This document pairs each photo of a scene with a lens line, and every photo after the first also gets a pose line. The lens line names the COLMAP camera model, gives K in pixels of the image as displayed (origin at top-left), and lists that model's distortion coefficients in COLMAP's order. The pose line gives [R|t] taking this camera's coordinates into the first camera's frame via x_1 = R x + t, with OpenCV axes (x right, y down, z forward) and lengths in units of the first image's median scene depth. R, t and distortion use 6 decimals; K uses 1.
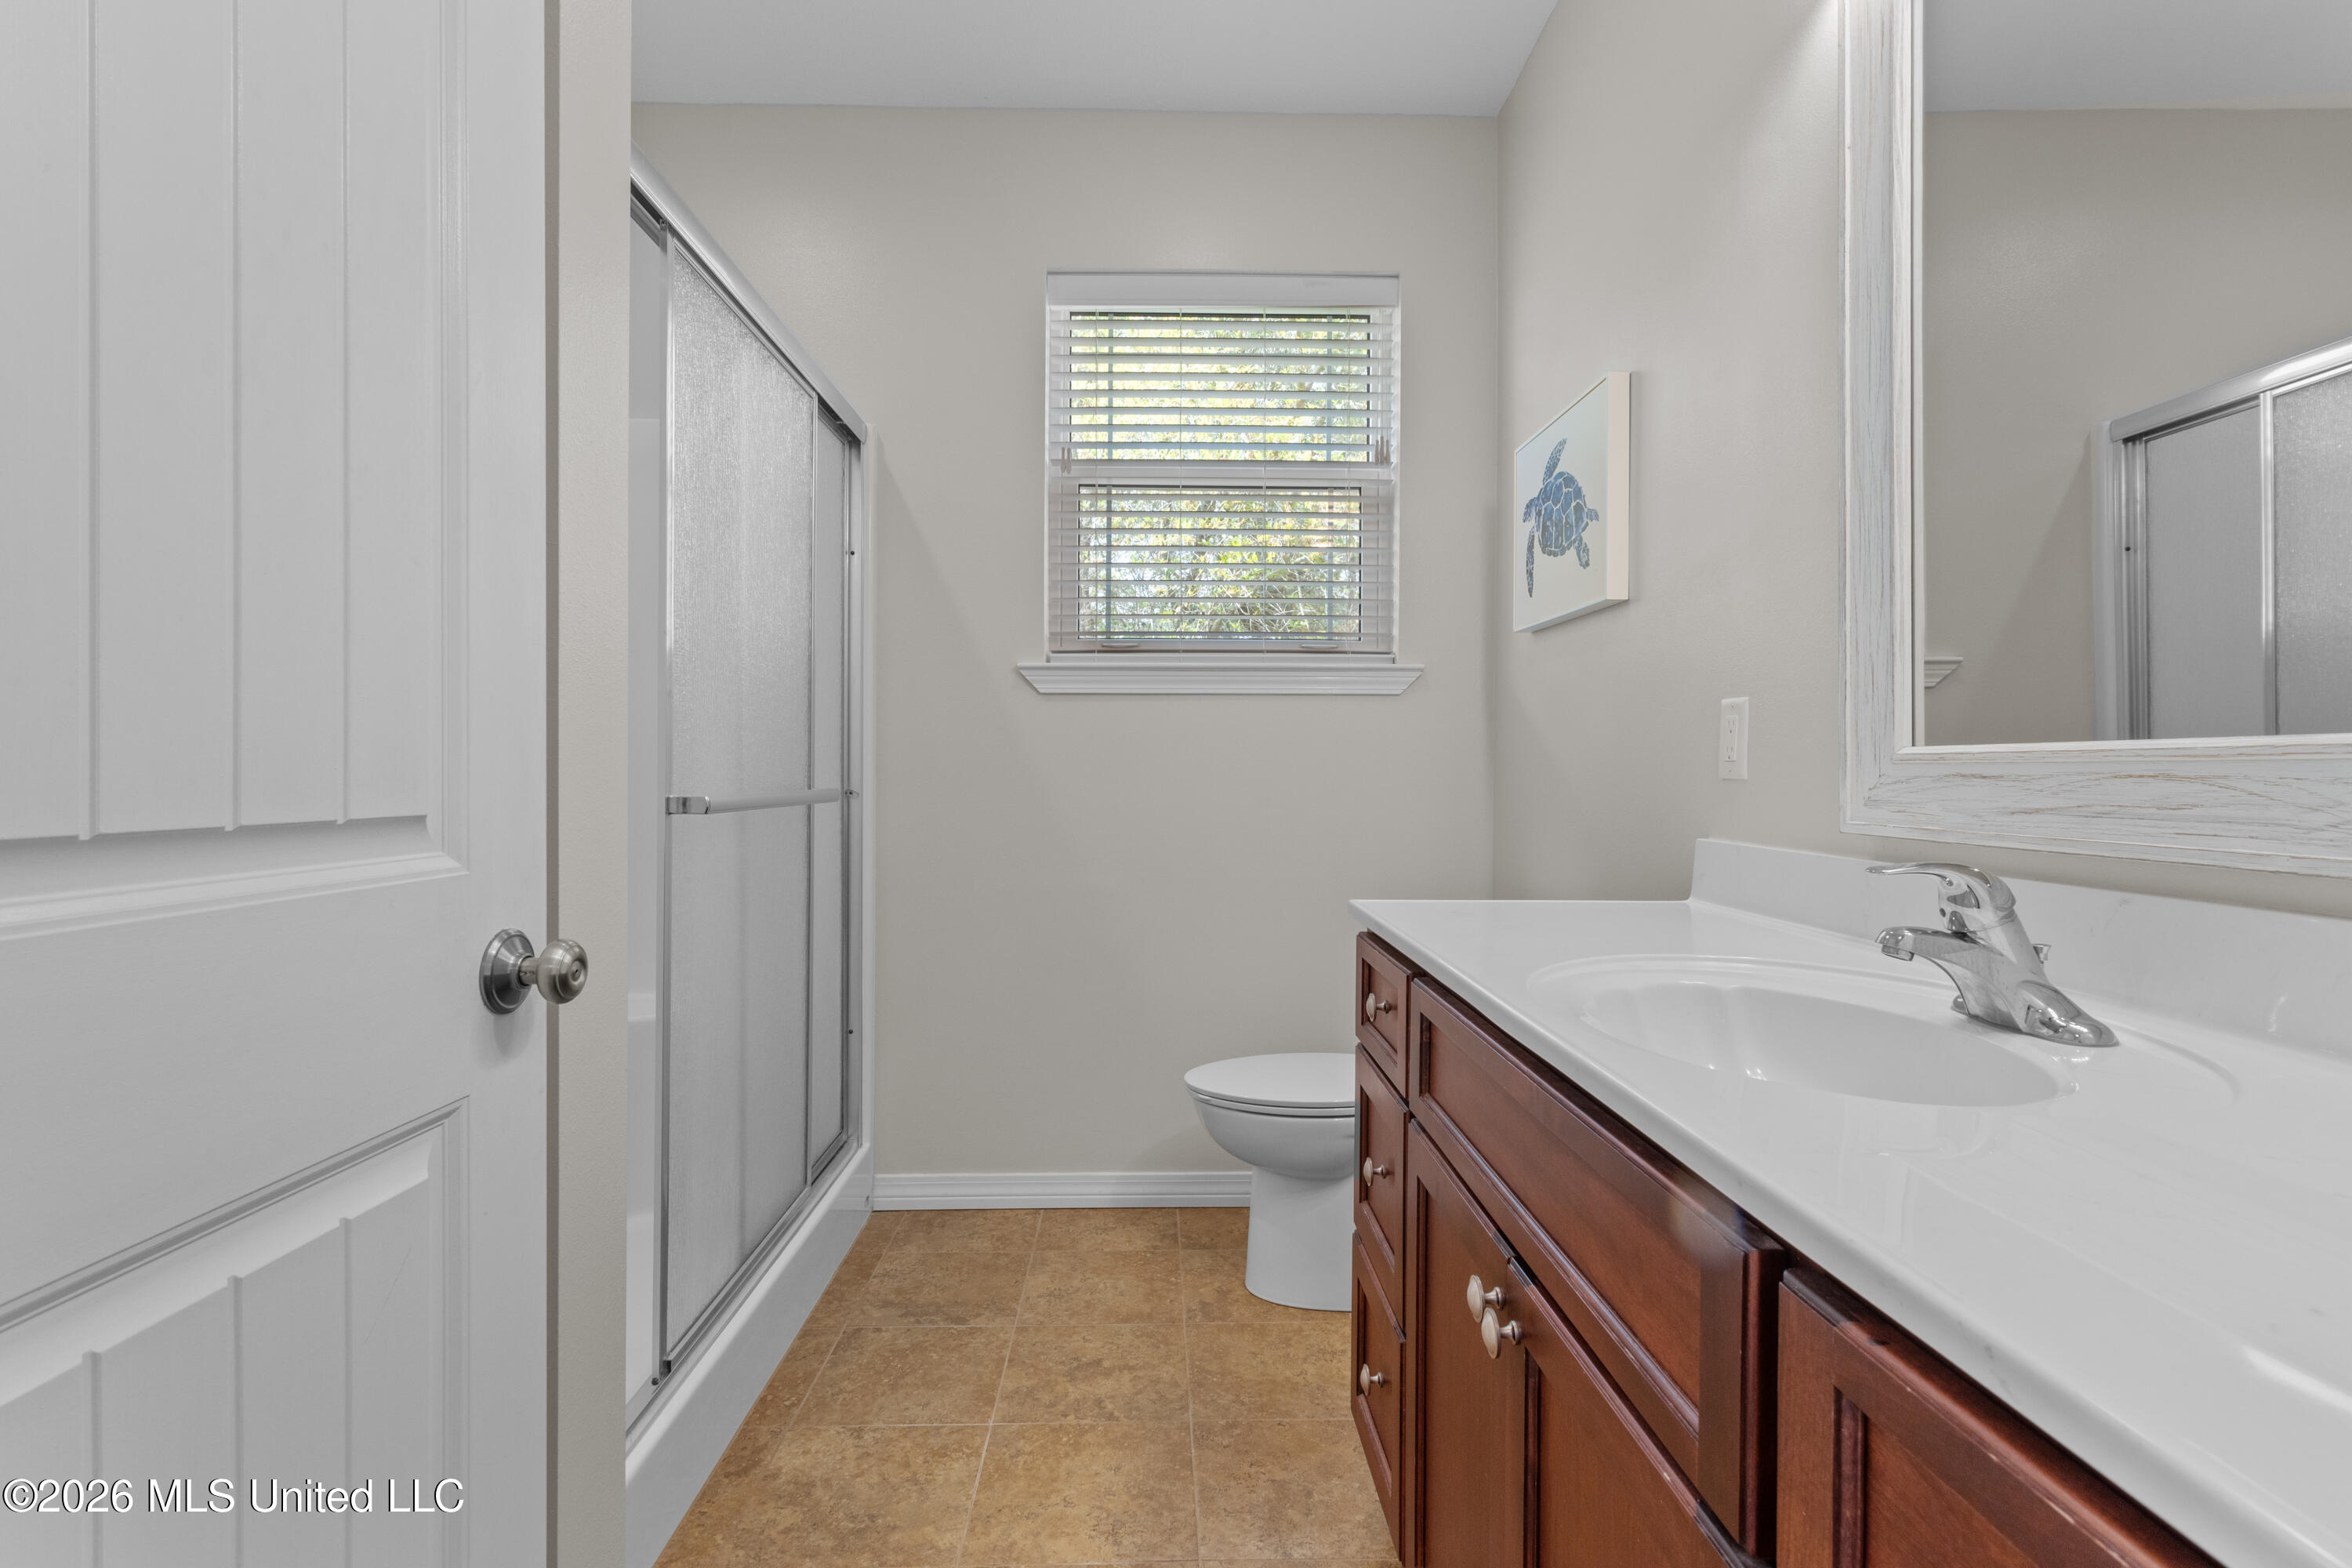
lens RADIAL K [[1124.2, 0, 1172.2], [0, 1124.2, 779.8], [0, 0, 1]] dist [0.010346, 0.004183]
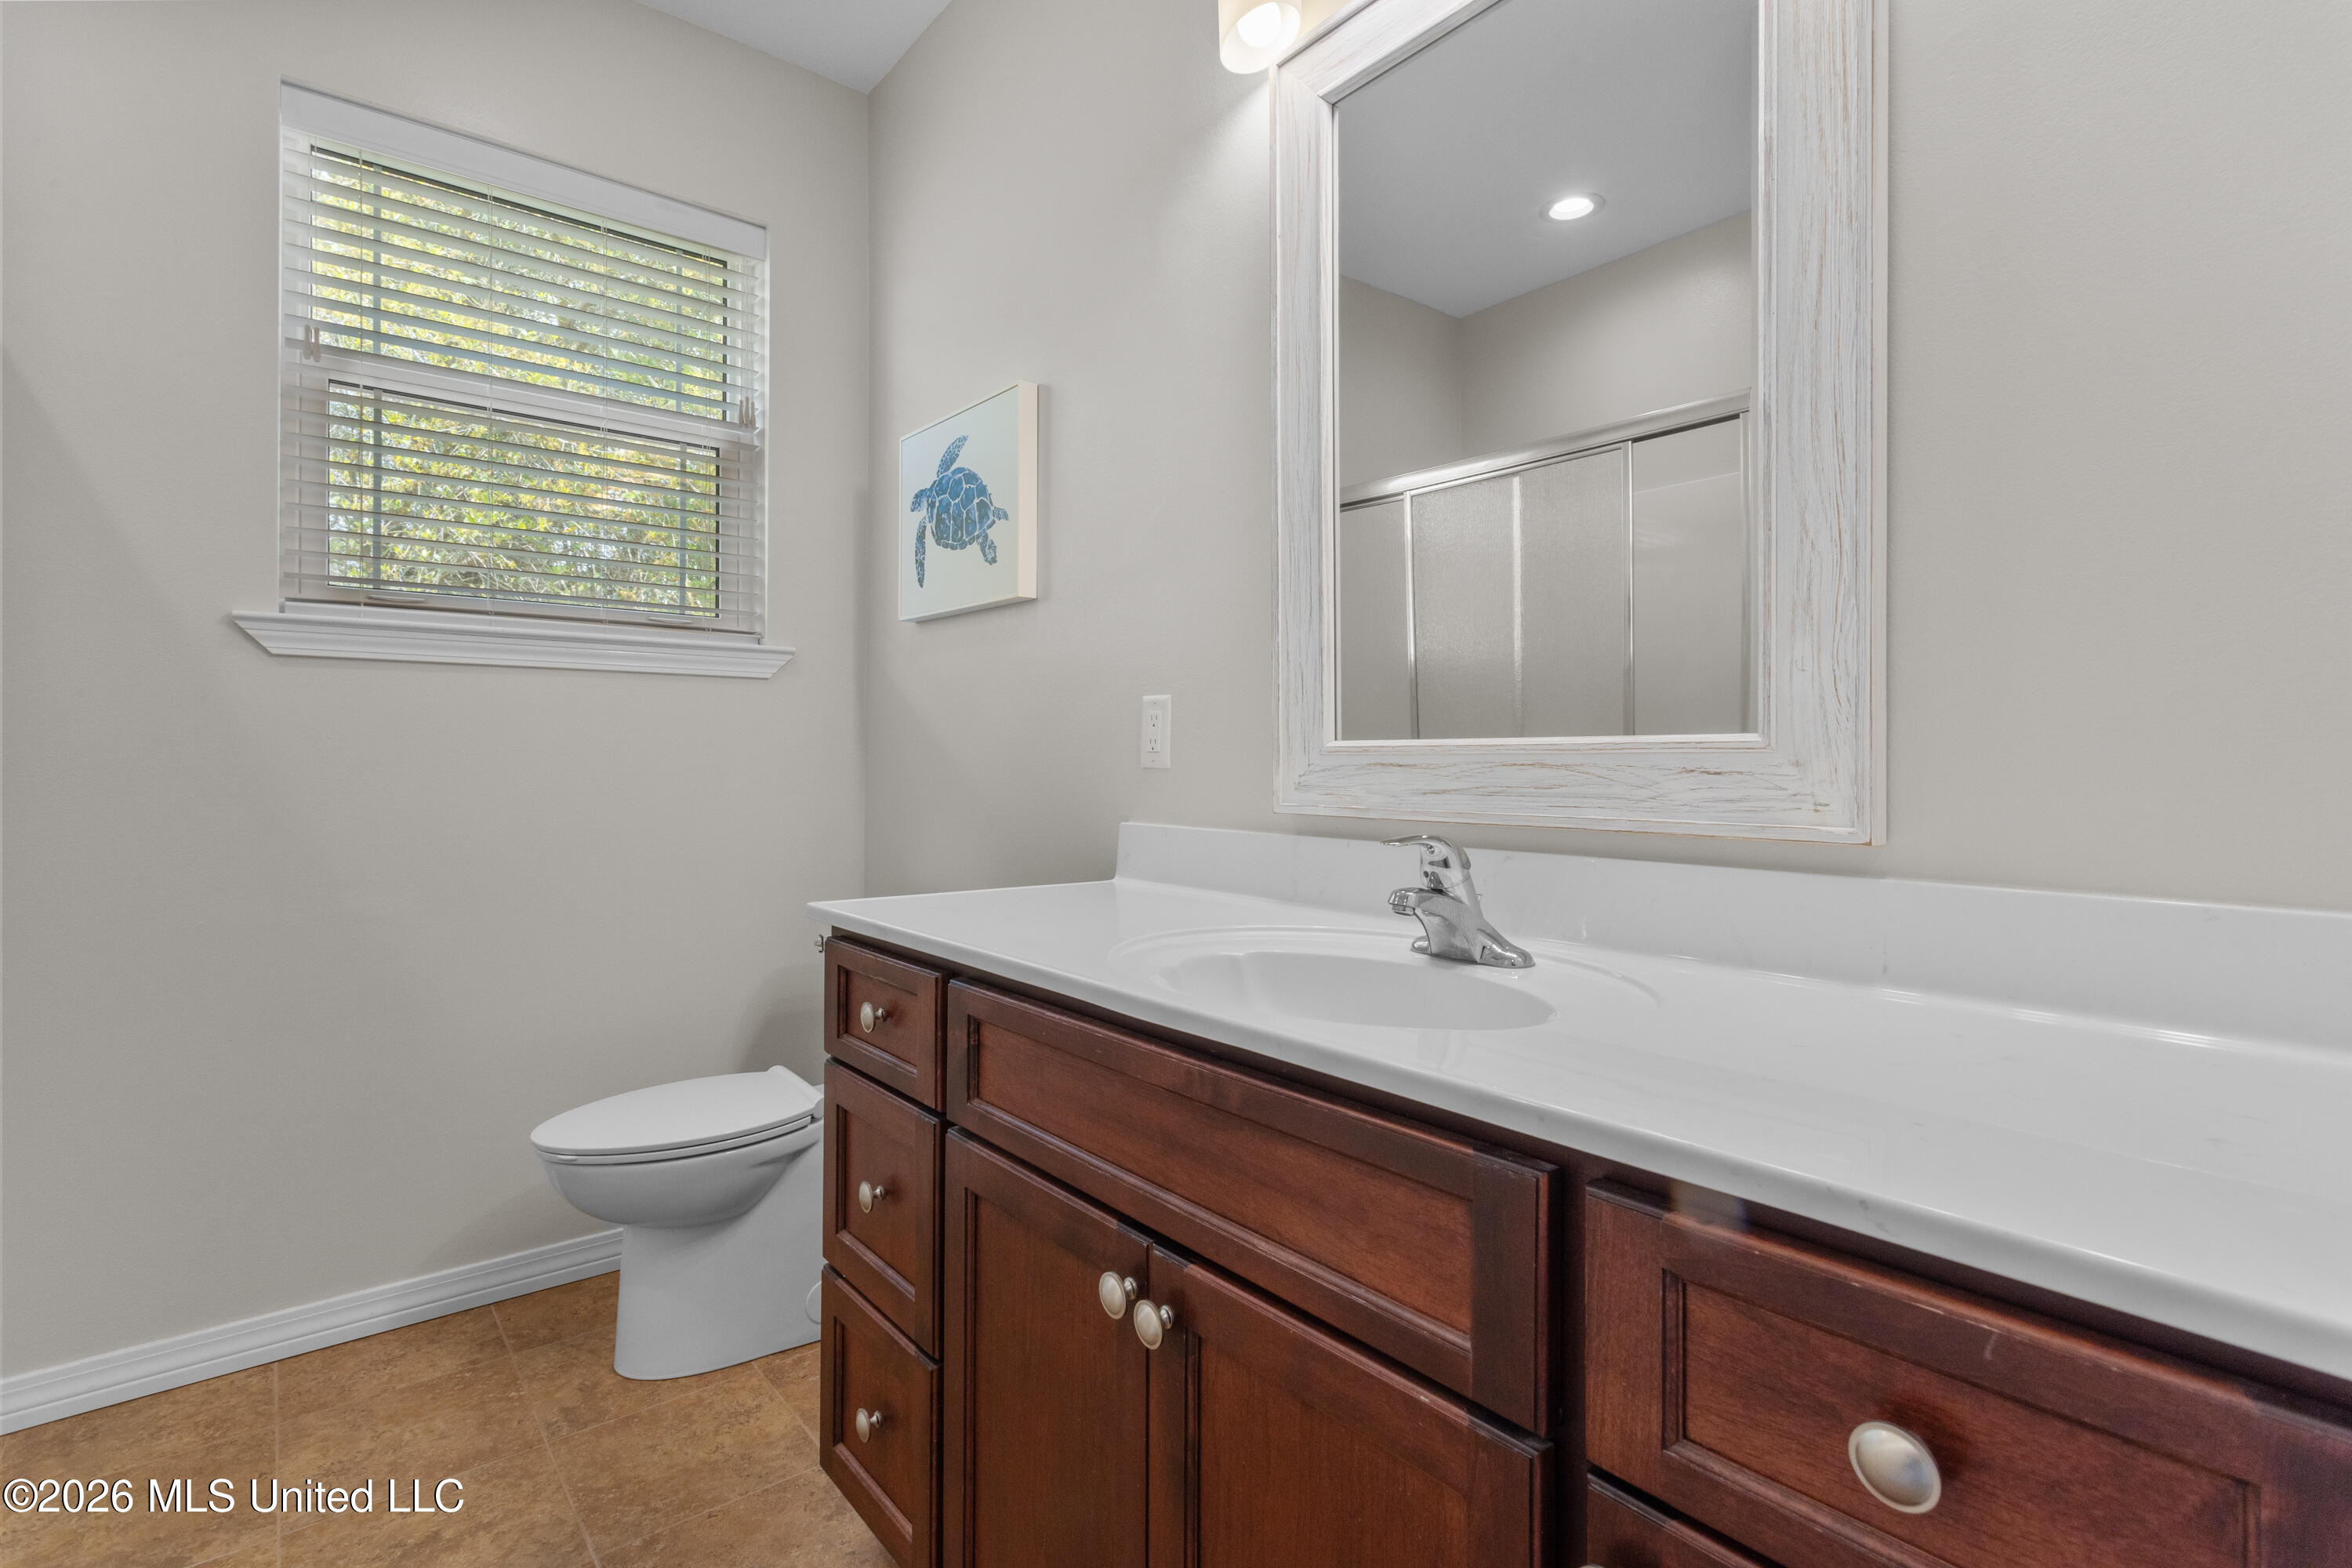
lens RADIAL K [[1124.2, 0, 1160.0], [0, 1124.2, 763.3], [0, 0, 1]] dist [0.010346, 0.004183]
pose [[0.796144, -0.001442, 0.605105, -0.142566], [0.004674, 0.999982, -0.003767, -0.000780], [-0.605089, 0.005827, 0.796137, 0.089860]]
